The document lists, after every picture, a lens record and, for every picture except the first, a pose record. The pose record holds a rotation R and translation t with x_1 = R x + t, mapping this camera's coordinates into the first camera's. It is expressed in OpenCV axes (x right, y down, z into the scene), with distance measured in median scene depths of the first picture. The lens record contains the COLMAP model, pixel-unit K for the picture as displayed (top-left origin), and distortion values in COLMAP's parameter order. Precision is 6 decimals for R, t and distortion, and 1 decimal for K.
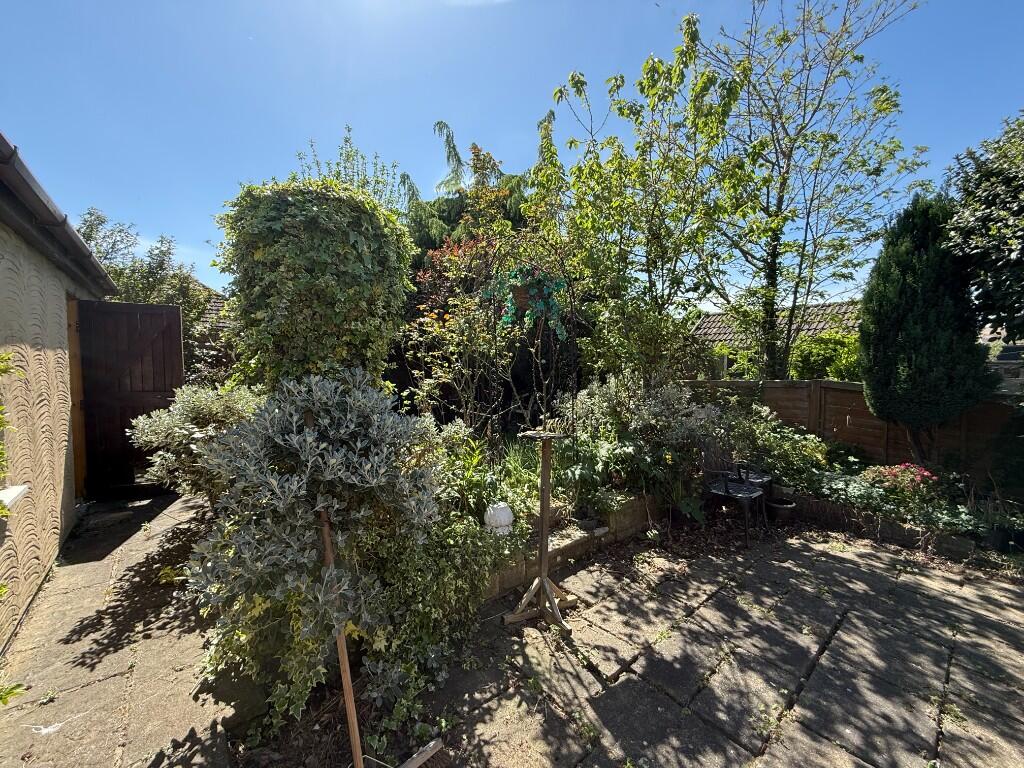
lens RADIAL K [[398.5, 0, 511.1], [0, 398.5, 384.1], [0, 0, 1]] dist [-0.000444, -0.000096]
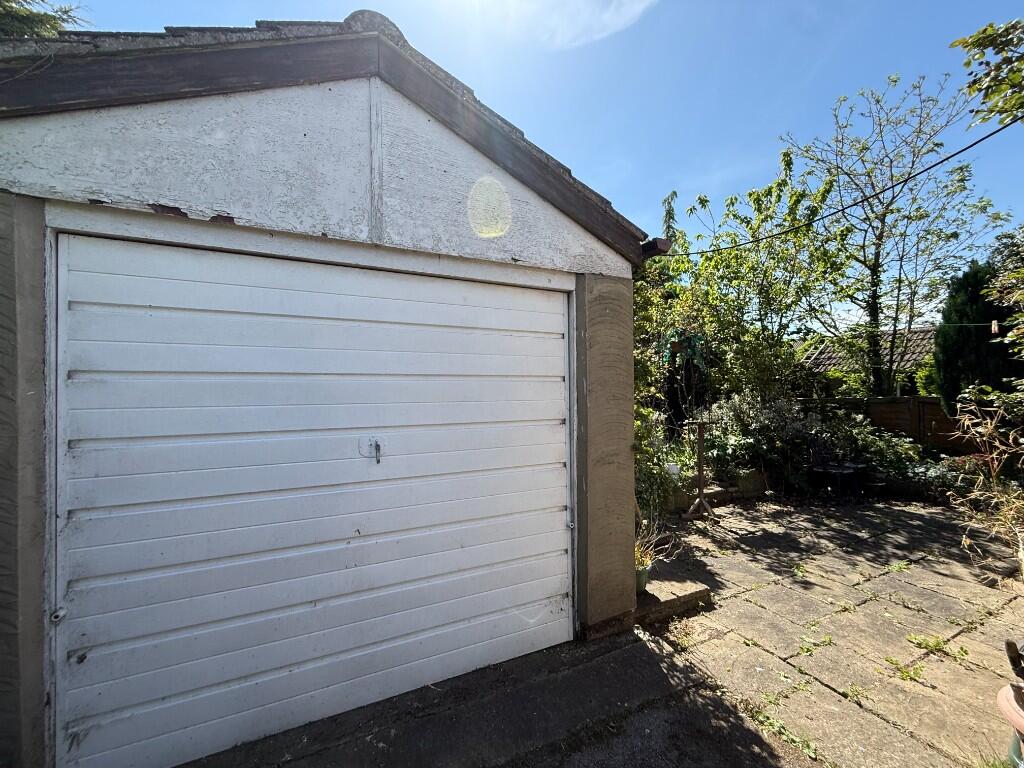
lens RADIAL K [[398.5, 0, 513.1], [0, 398.5, 384.9], [0, 0, 1]] dist [-0.000444, -0.000096]
pose [[0.968839, -0.017345, -0.247084, -0.208150], [0.000575, 0.997700, -0.067783, 0.053247], [0.247691, 0.065529, 0.966620, -0.729839]]
